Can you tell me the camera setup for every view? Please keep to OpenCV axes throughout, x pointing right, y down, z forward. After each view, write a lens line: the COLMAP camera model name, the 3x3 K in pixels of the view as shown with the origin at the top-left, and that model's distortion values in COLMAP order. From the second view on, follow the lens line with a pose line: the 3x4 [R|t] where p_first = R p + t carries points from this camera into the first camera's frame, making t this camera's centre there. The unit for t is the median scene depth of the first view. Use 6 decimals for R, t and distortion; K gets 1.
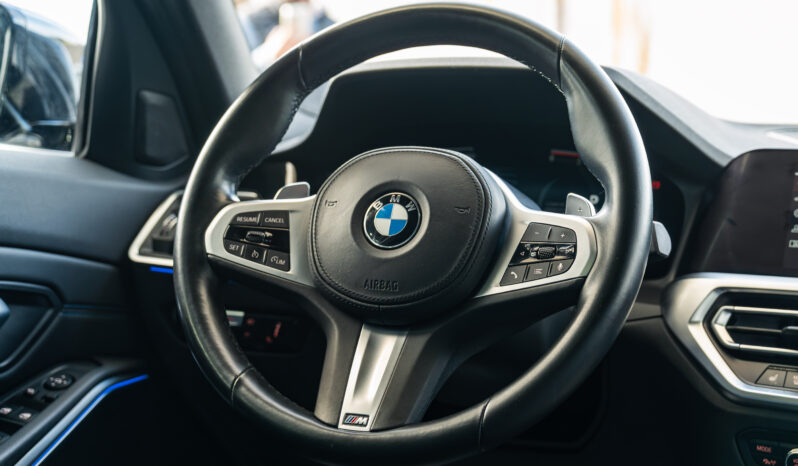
lens RADIAL K [[1262.9, 0, 449.8], [0, 1262.9, 247.0], [0, 0, 1]] dist [0.015531, 0.030077]
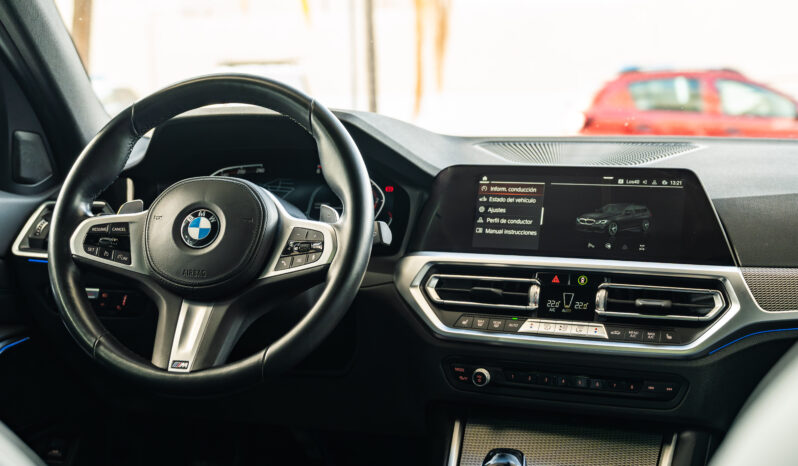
lens RADIAL K [[1127.0, 0, 399.0], [0, 1127.0, 233.0], [0, 0, 1]] dist [0.014478, 0.040657]
pose [[0.994222, -0.036323, 0.101016, 0.049080], [0.032608, 0.998738, 0.038186, -0.055614], [-0.102275, -0.034672, 0.994152, -0.314546]]
